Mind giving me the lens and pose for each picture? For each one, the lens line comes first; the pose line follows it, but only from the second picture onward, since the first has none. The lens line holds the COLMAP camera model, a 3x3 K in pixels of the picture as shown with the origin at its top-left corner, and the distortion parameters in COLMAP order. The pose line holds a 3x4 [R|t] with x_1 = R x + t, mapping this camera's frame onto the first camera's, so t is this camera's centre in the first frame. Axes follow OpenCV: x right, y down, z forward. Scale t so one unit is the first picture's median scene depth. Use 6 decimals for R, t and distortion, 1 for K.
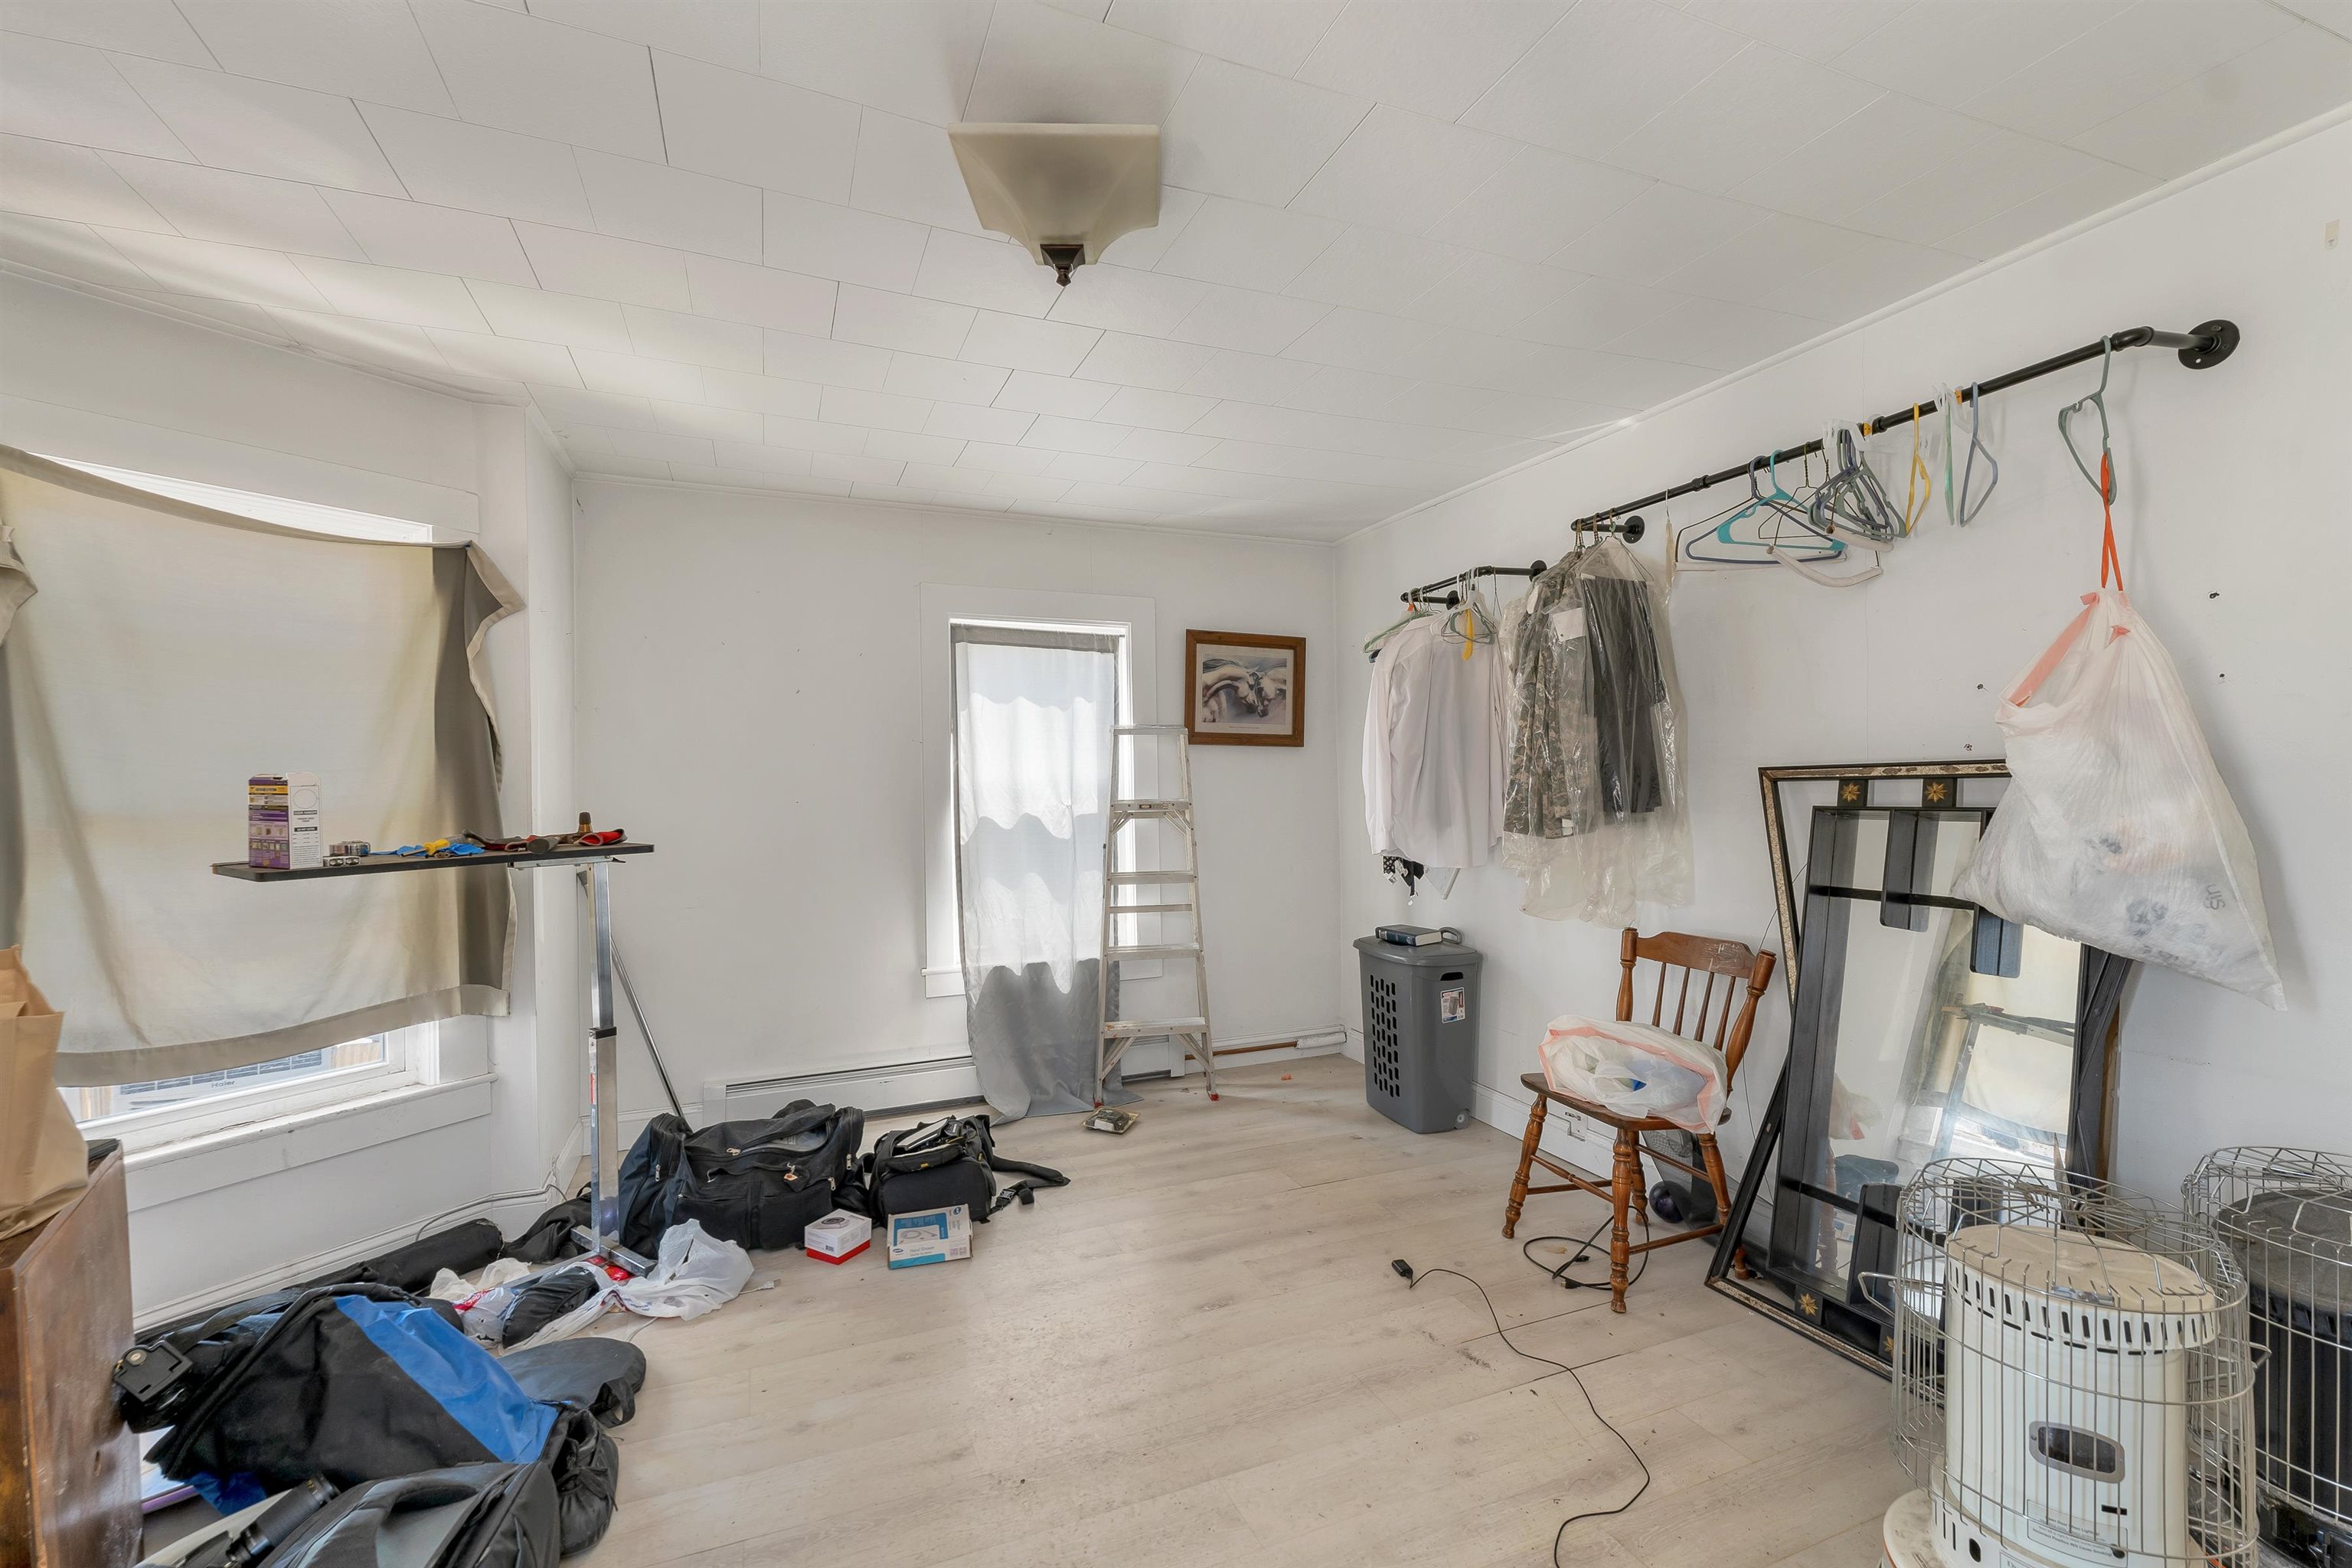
lens RADIAL K [[986.5, 0, 1163.6], [0, 986.5, 788.3], [0, 0, 1]] dist [0.000024, 0.000292]
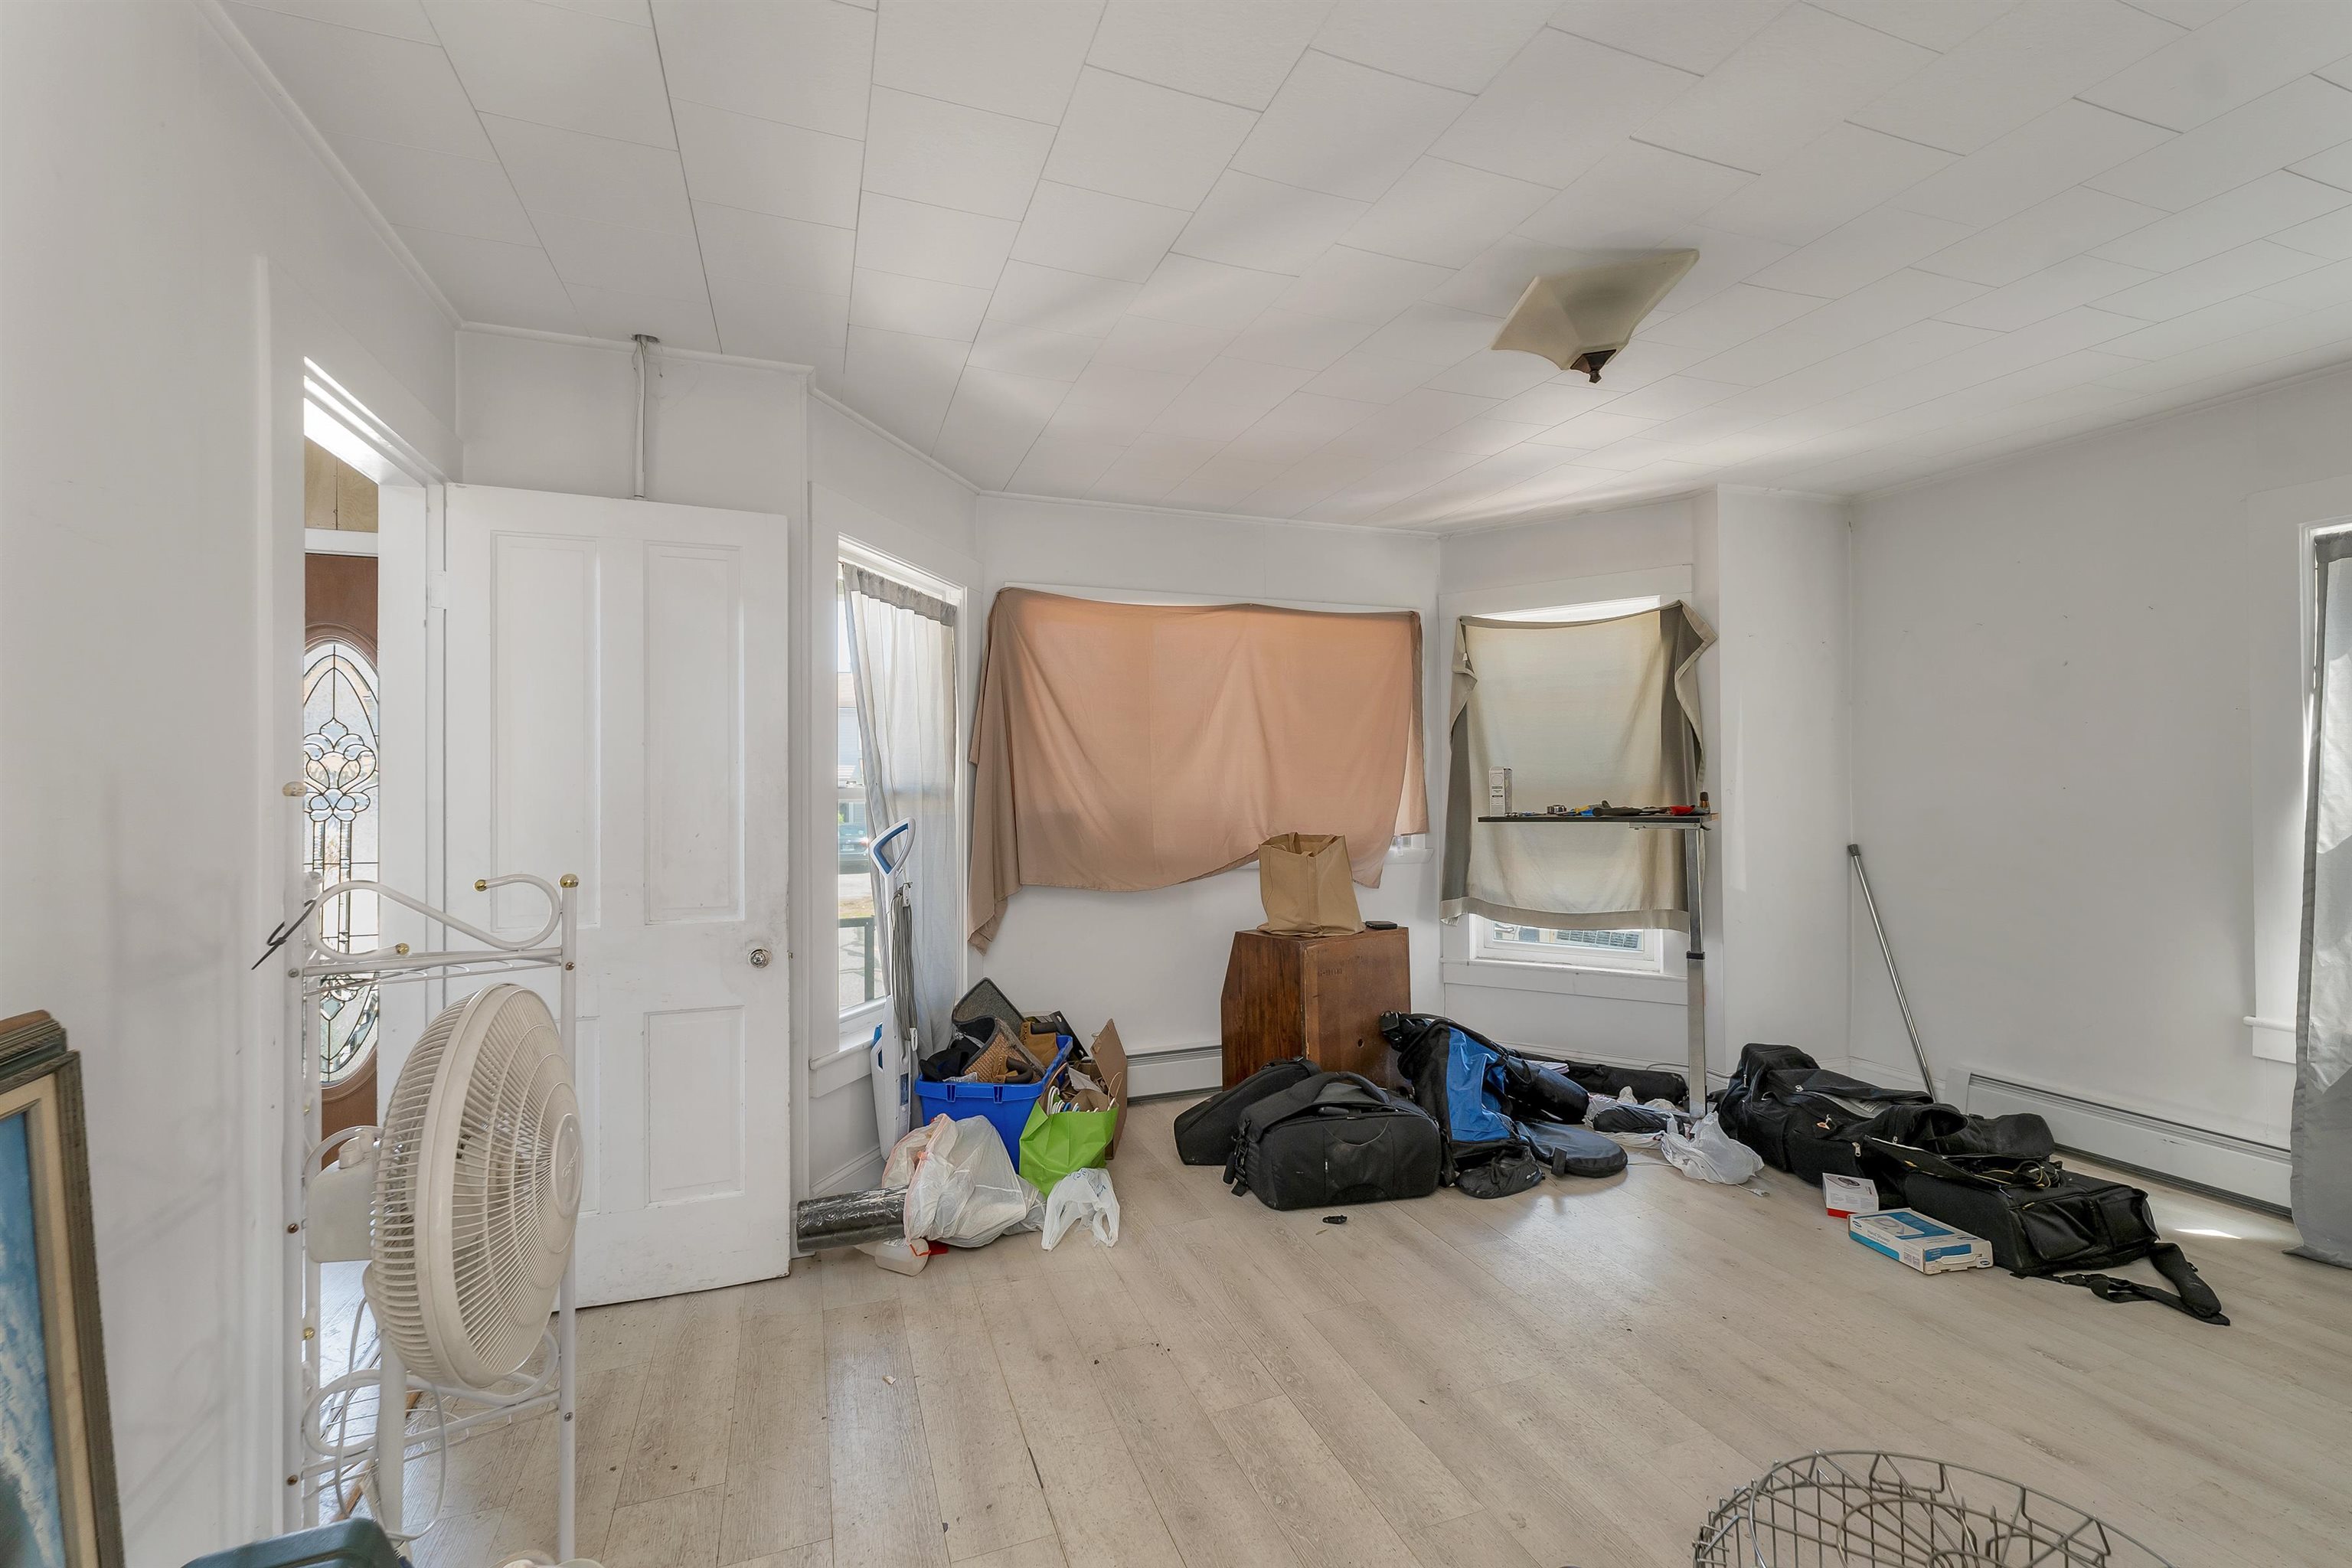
lens RADIAL K [[968.6, 0, 1167.5], [0, 968.6, 769.2], [0, 0, 1]] dist [0.001473, 0.000335]
pose [[-0.026617, -0.003039, -0.999641, 0.798375], [0.004993, 0.999983, -0.003173, -0.005818], [0.999633, -0.005075, -0.026601, 0.326540]]
